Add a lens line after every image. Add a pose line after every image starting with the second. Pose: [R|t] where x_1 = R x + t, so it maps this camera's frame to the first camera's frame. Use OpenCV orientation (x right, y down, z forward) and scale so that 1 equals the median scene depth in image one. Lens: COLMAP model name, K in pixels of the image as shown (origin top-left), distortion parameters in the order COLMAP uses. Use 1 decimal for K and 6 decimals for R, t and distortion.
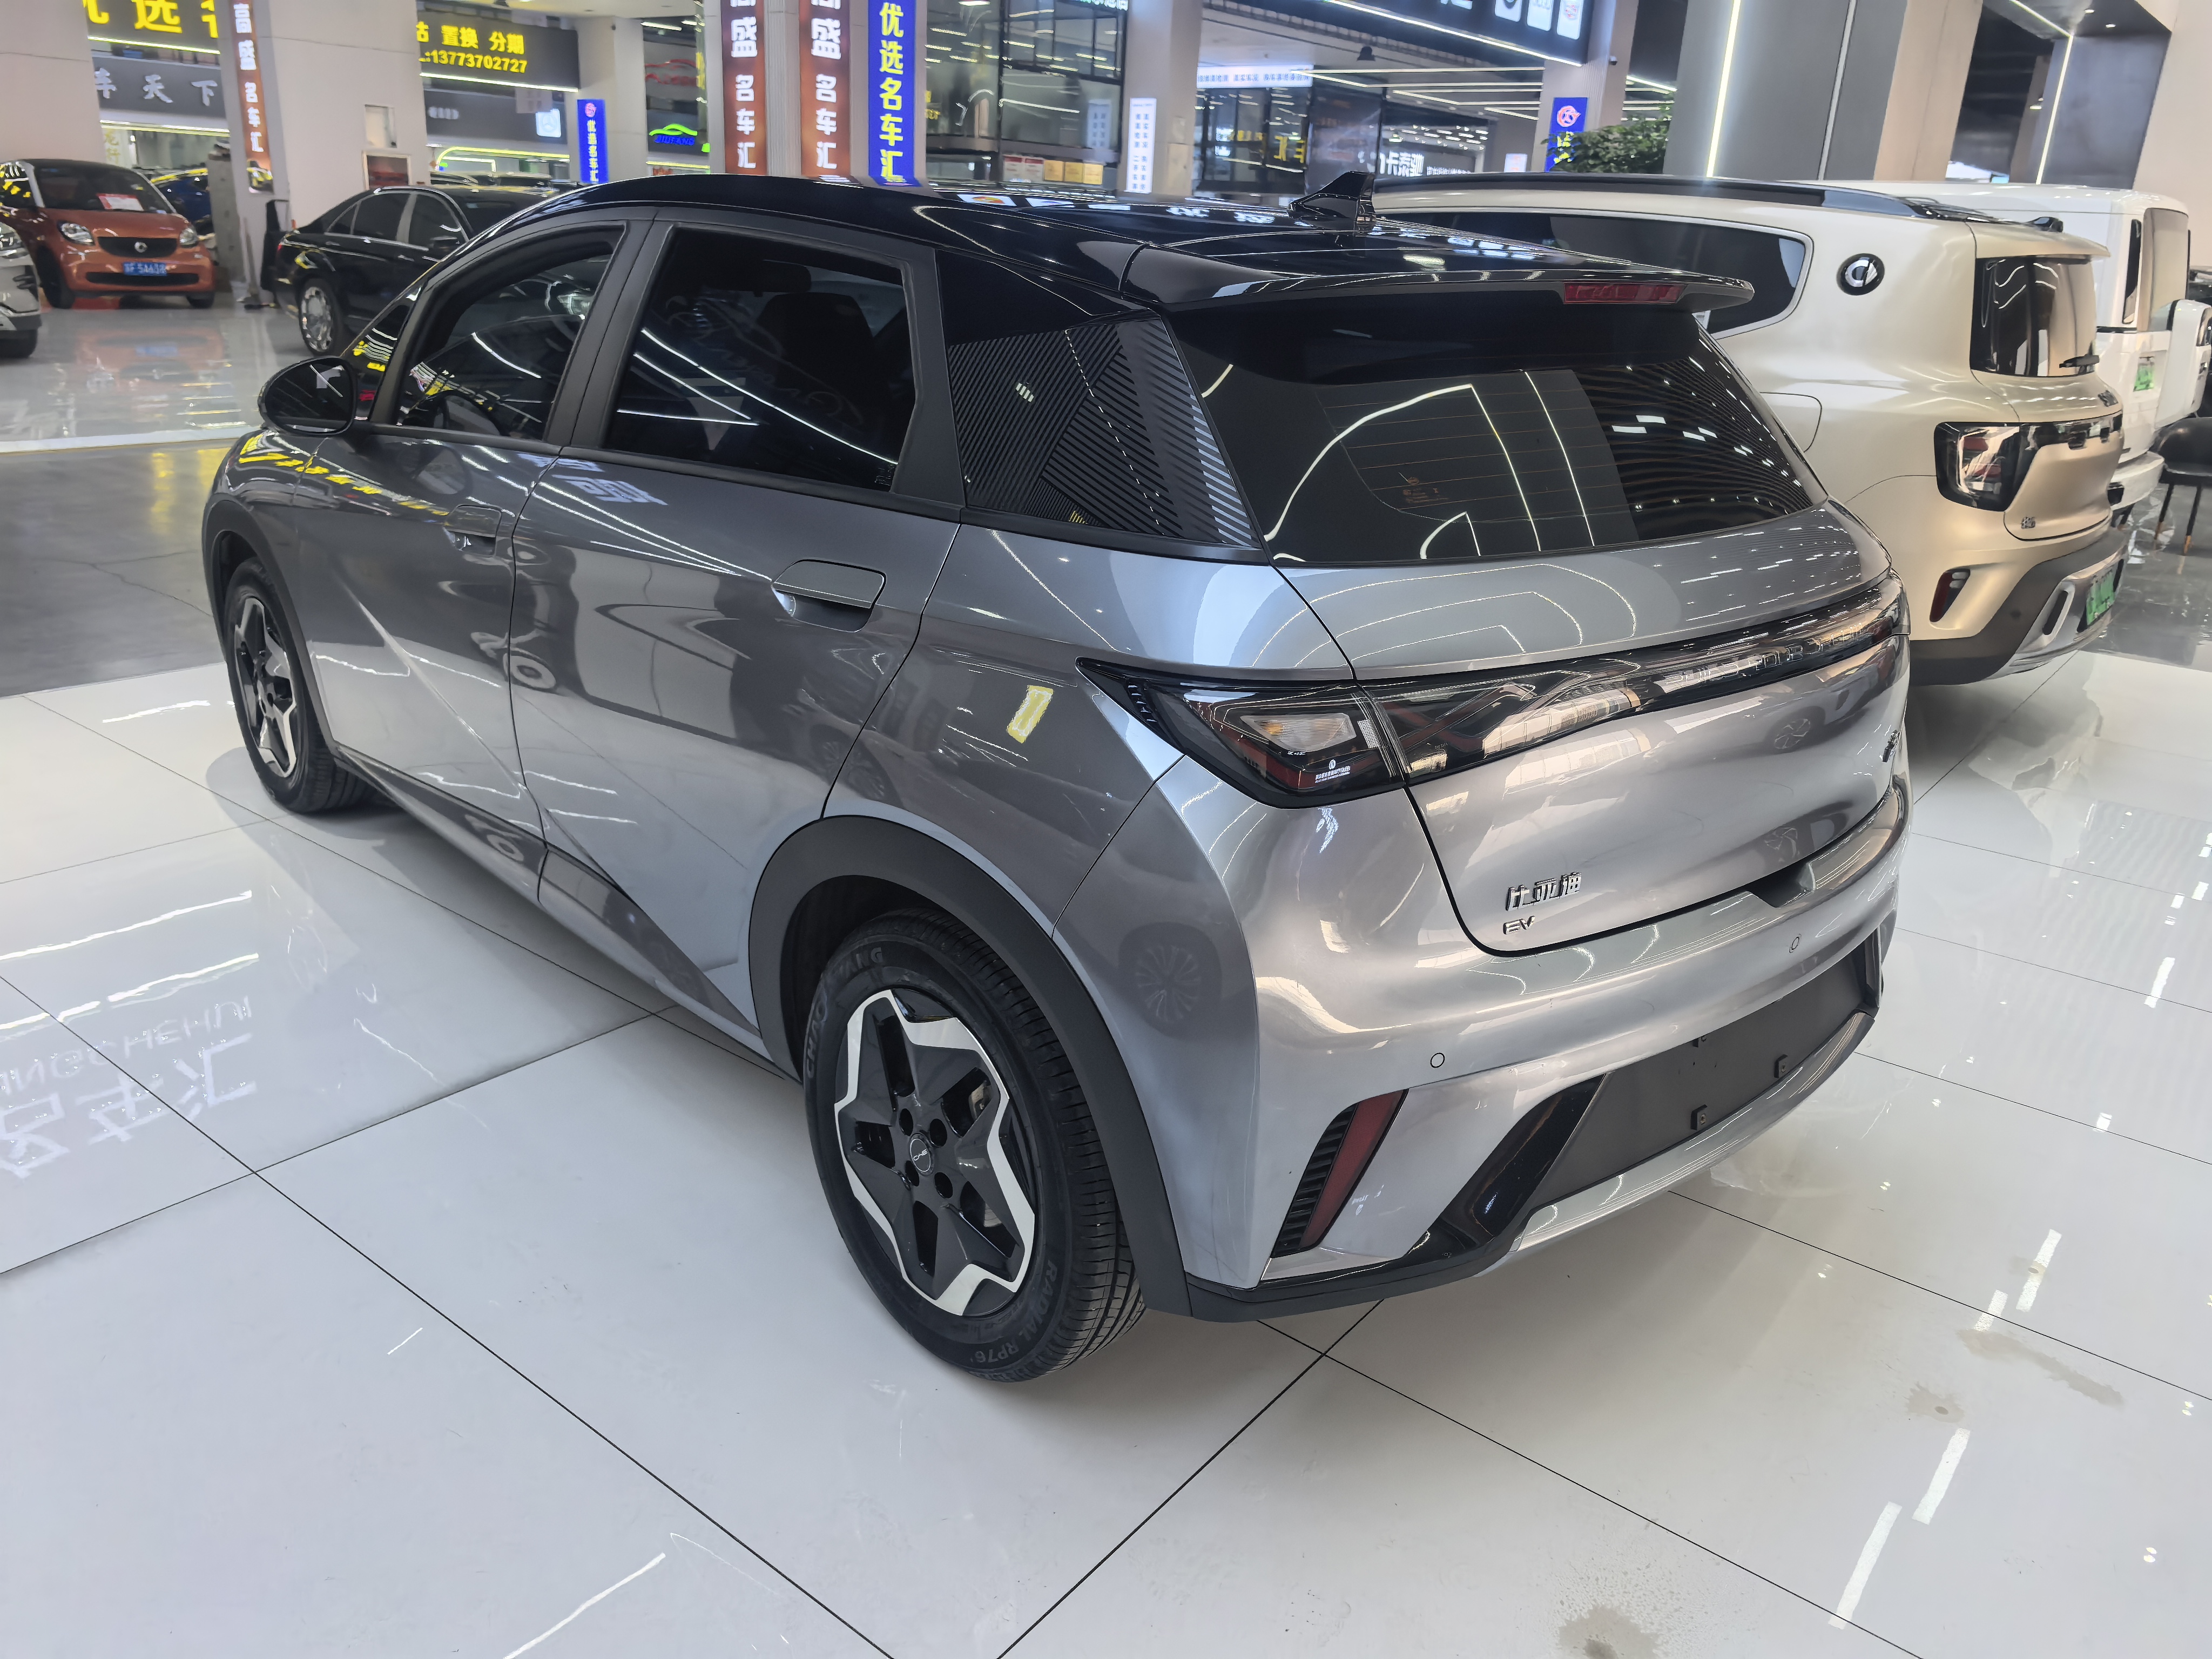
lens RADIAL K [[1627.1, 0, 1099.4], [0, 1627.1, 818.3], [0, 0, 1]] dist [0.007913, -0.004999]
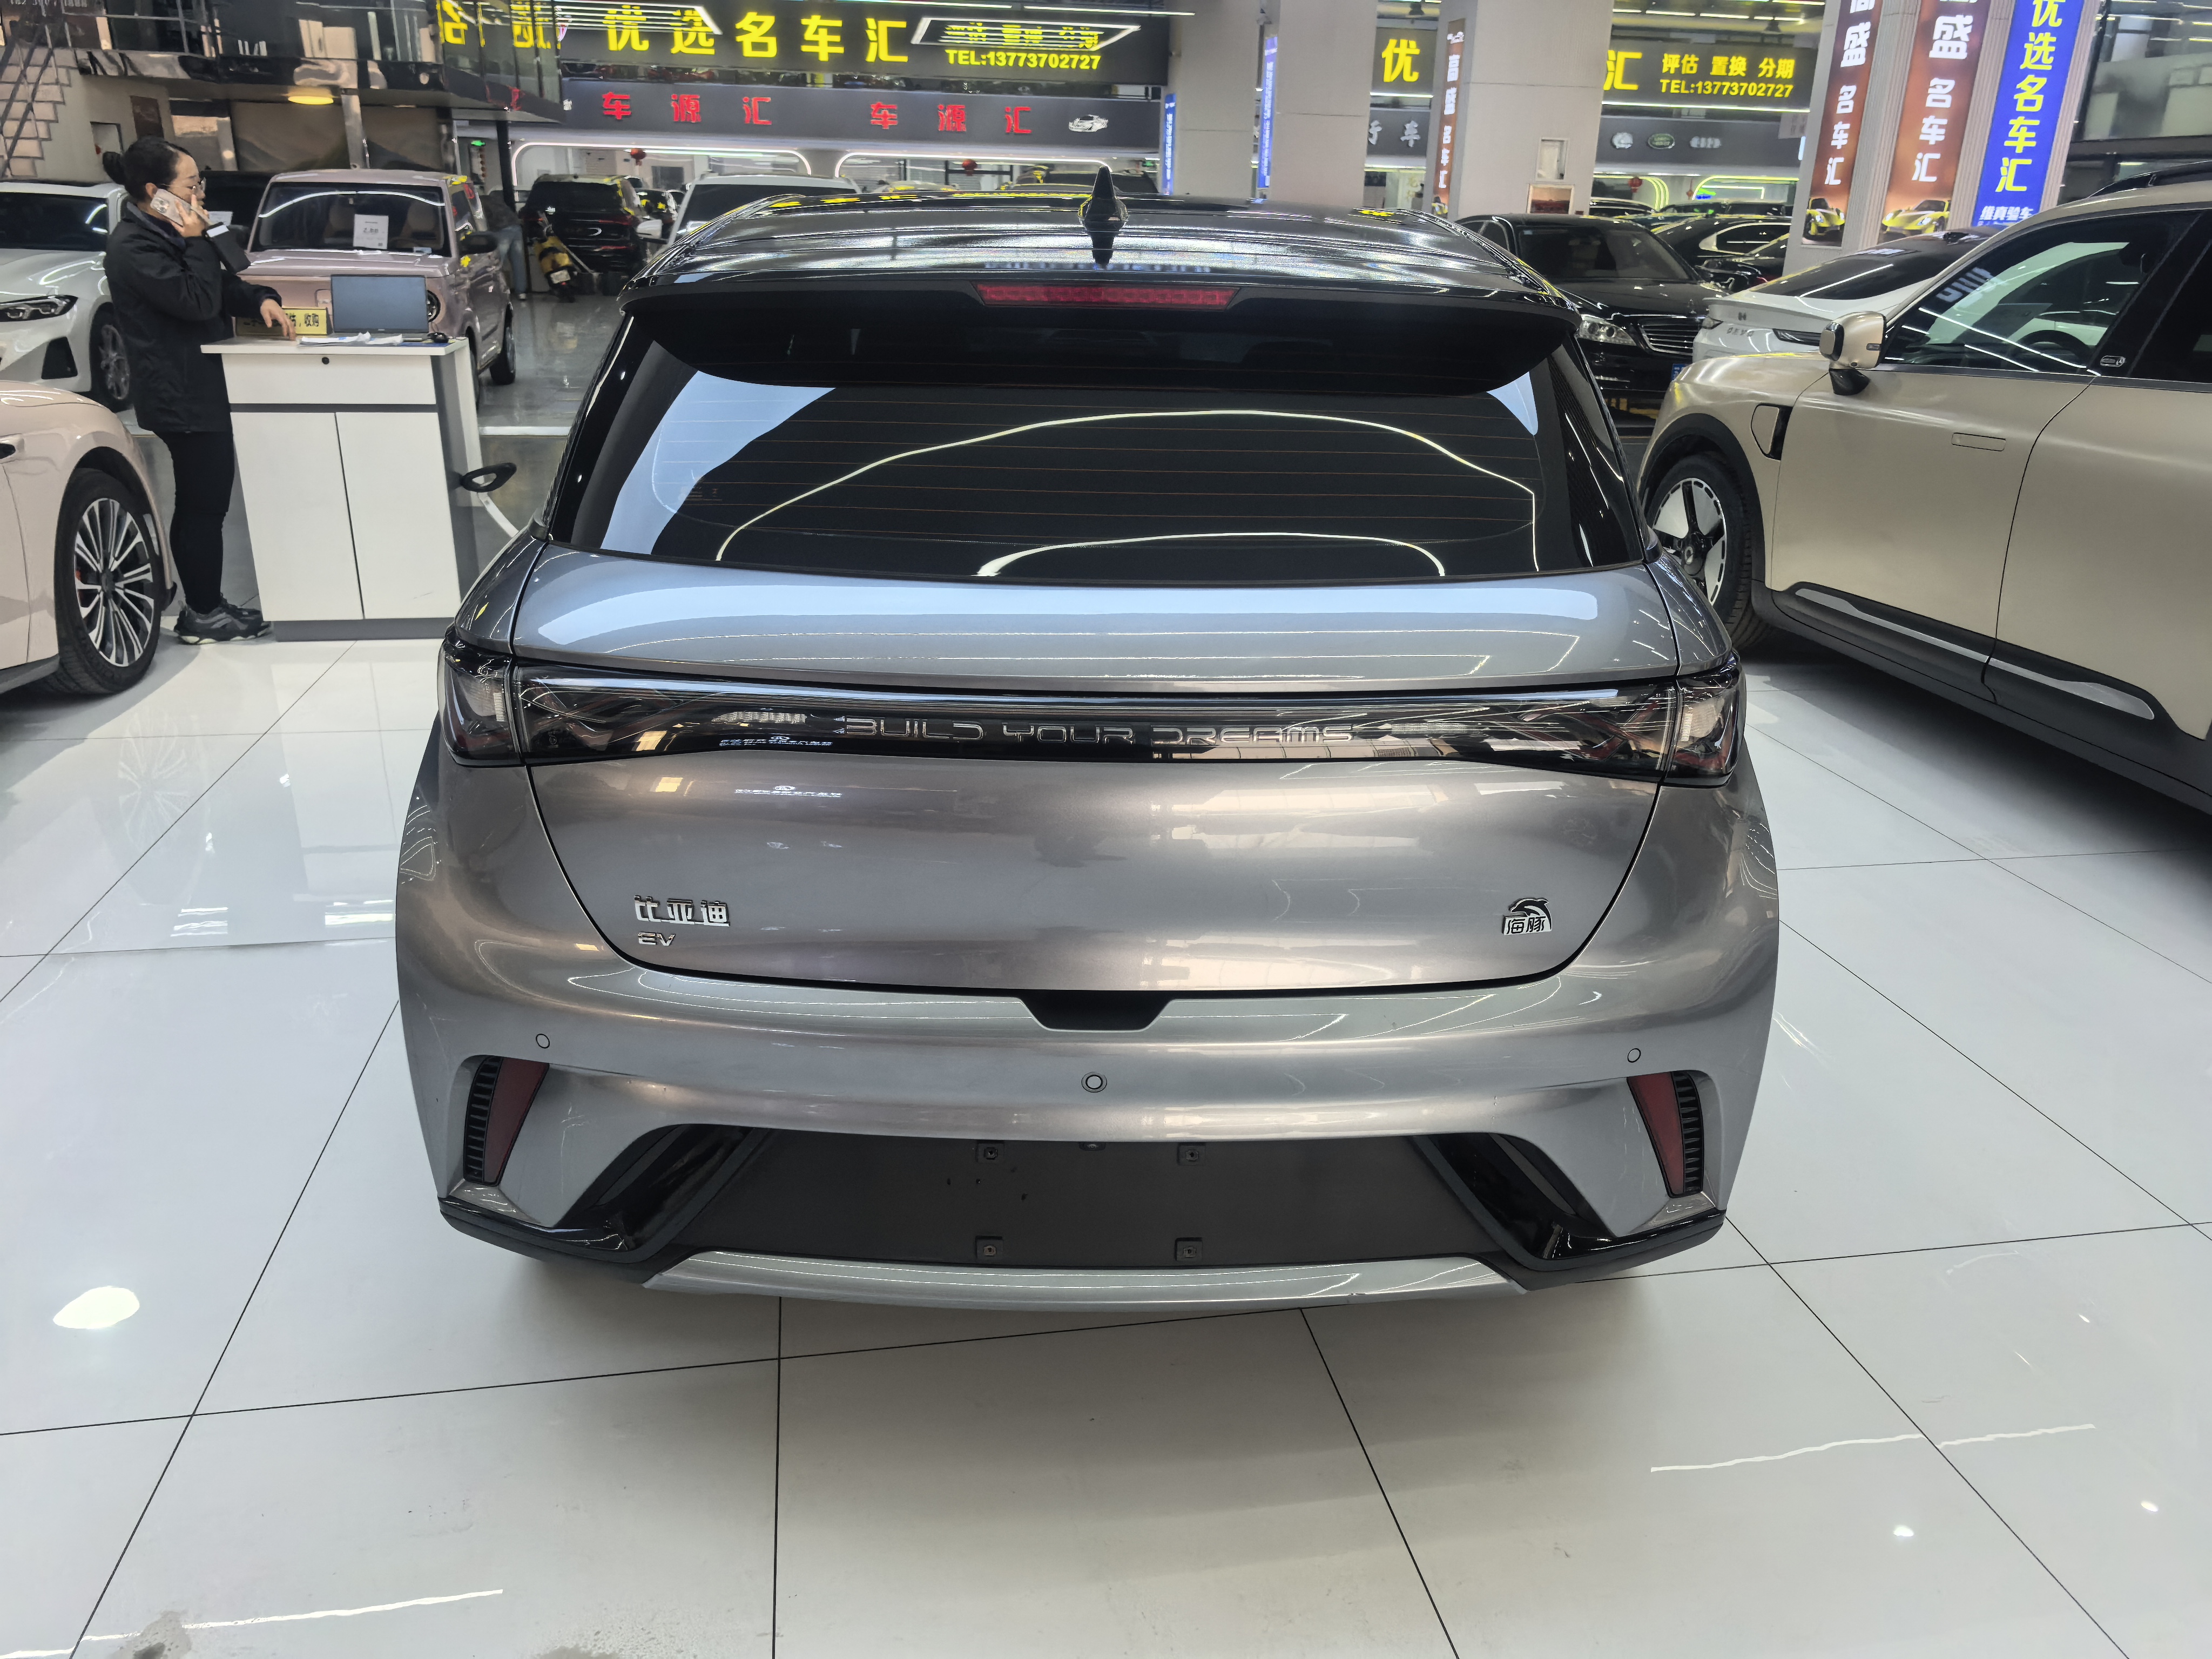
lens RADIAL K [[1630.8, 0, 1119.4], [0, 1630.8, 823.9], [0, 0, 1]] dist [-0.001035, 0.002621]
pose [[0.754619, 0.205304, -0.623218, 0.129019], [-0.212841, 0.975023, 0.063480, -0.014849], [0.620684, 0.084743, 0.779468, 0.049640]]
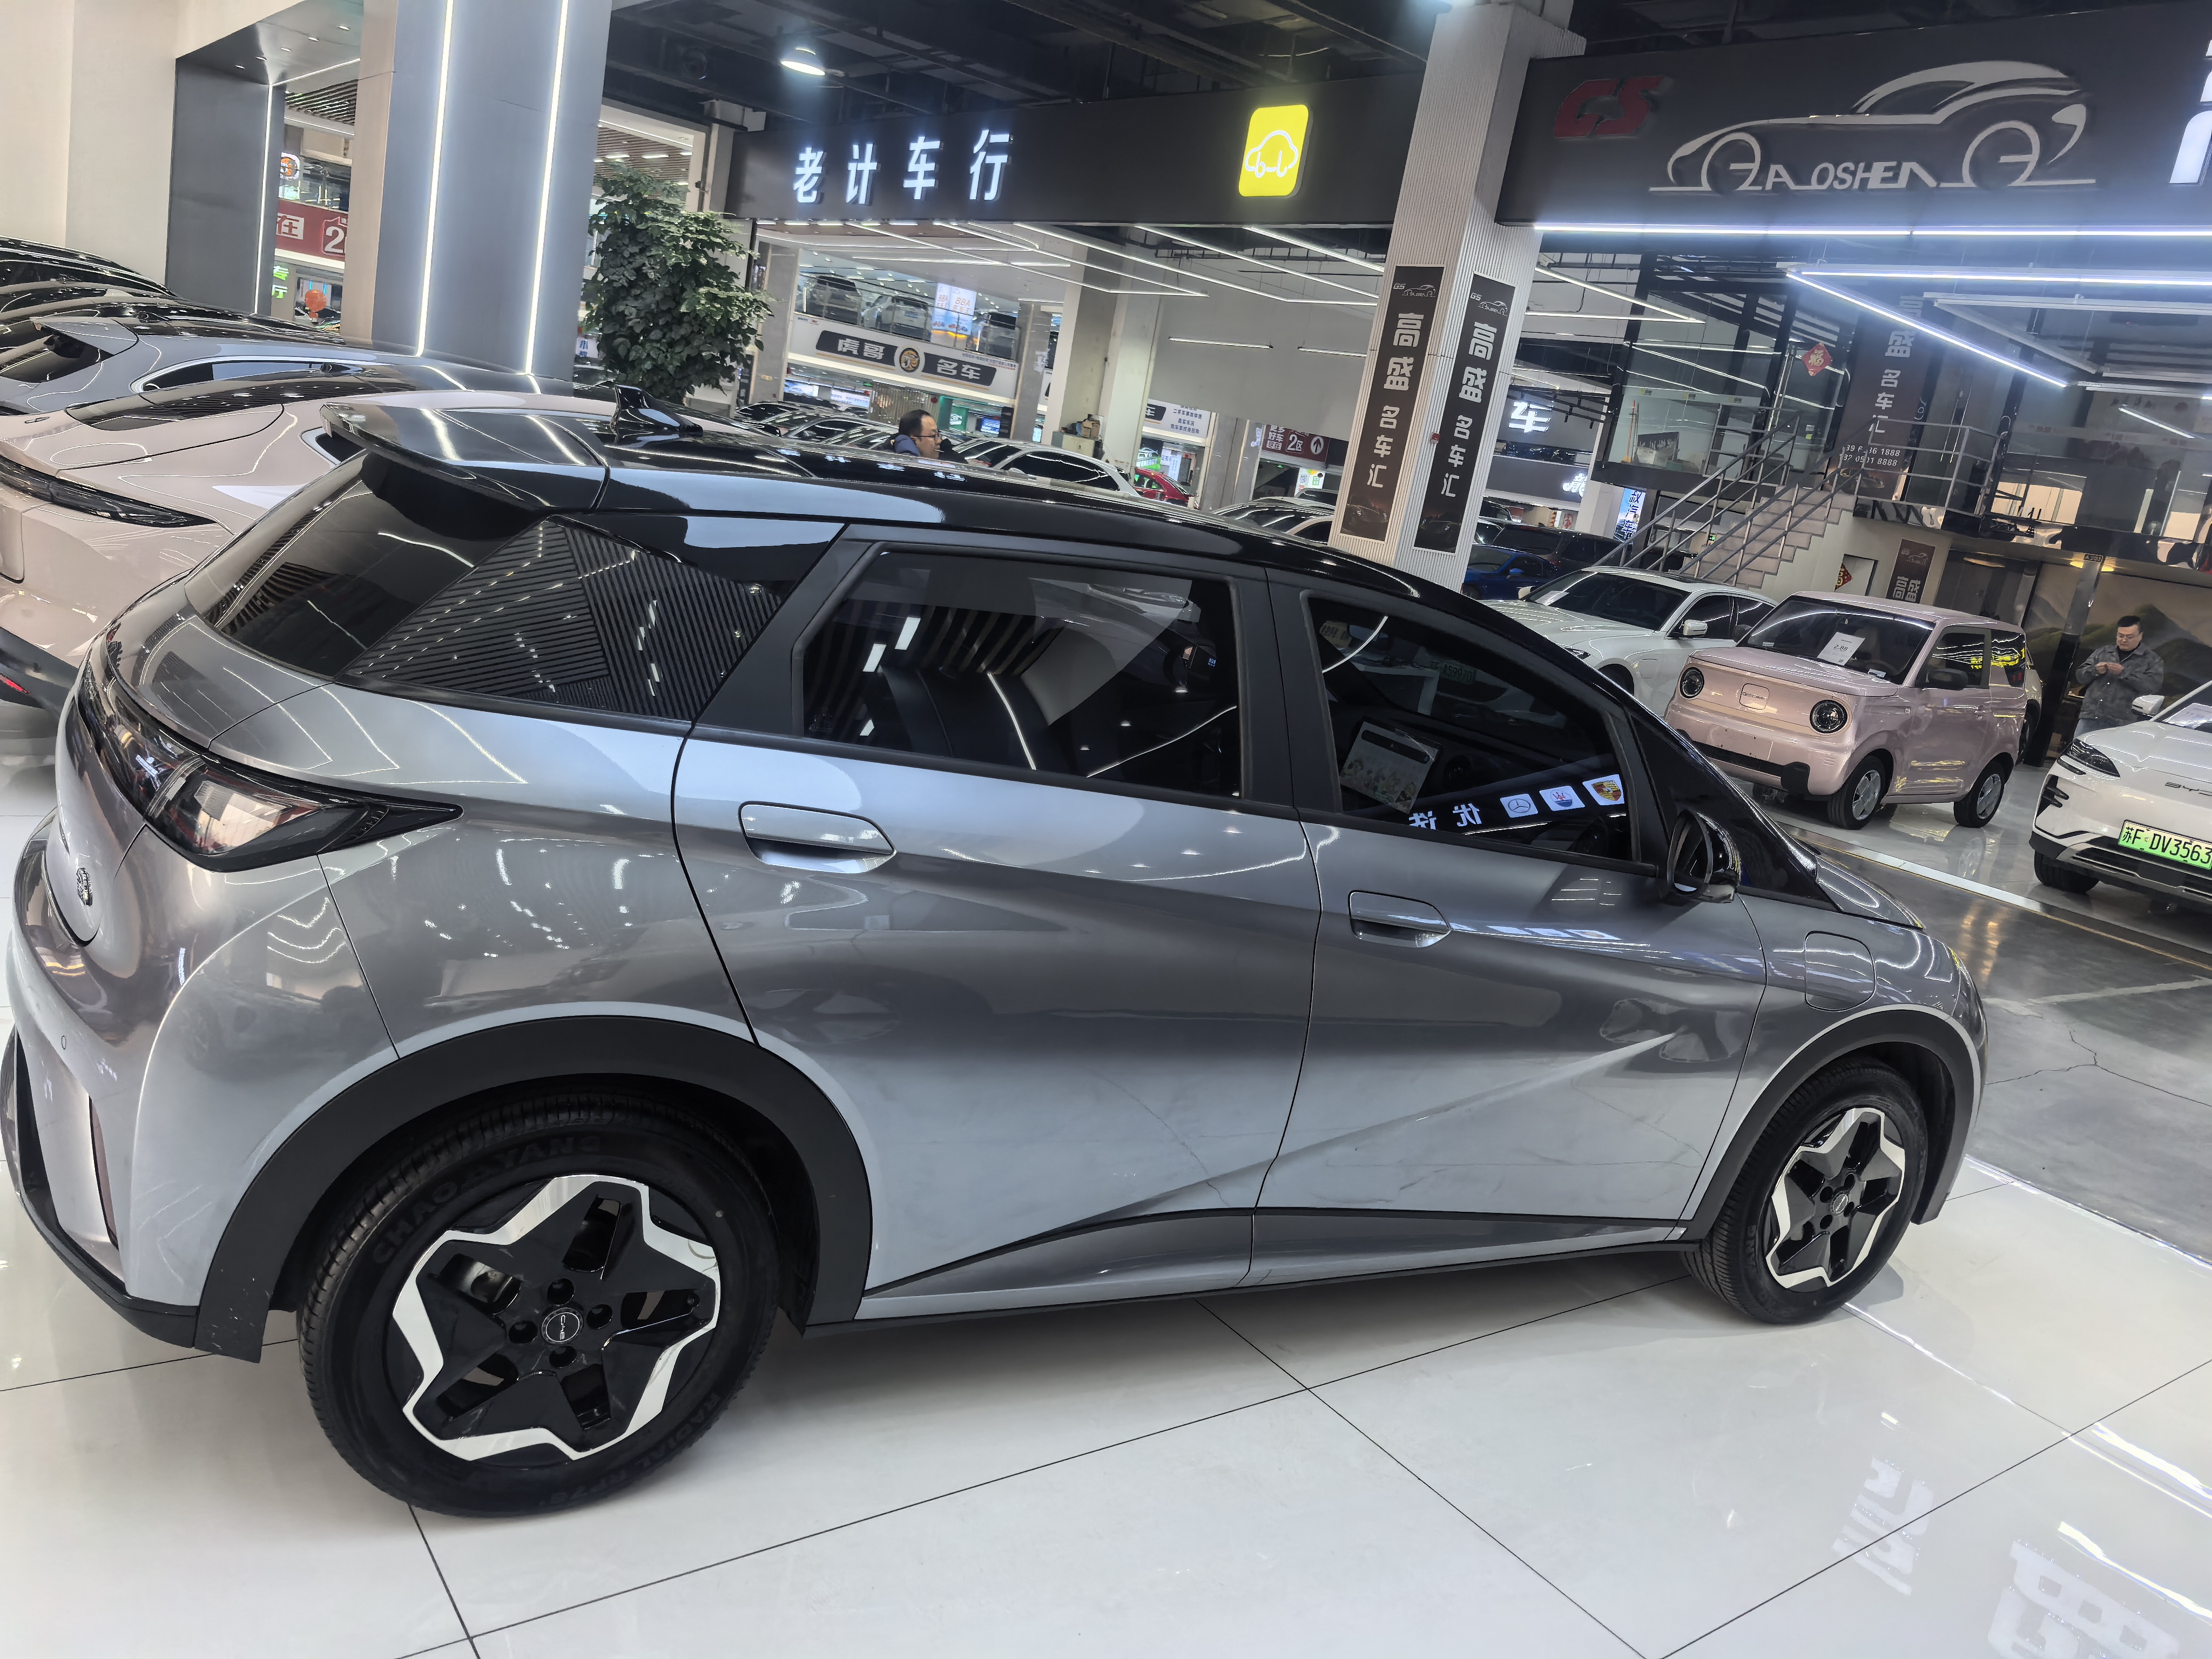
lens RADIAL K [[1618.4, 0, 1106.0], [0, 1618.4, 829.5], [0, 0, 1]] dist [0.013537, -0.053085]
pose [[-0.241722, 0.124736, -0.962295, 0.193138], [-0.497734, 0.835360, 0.233310, -0.091325], [0.832965, 0.535363, -0.139840, 0.256212]]
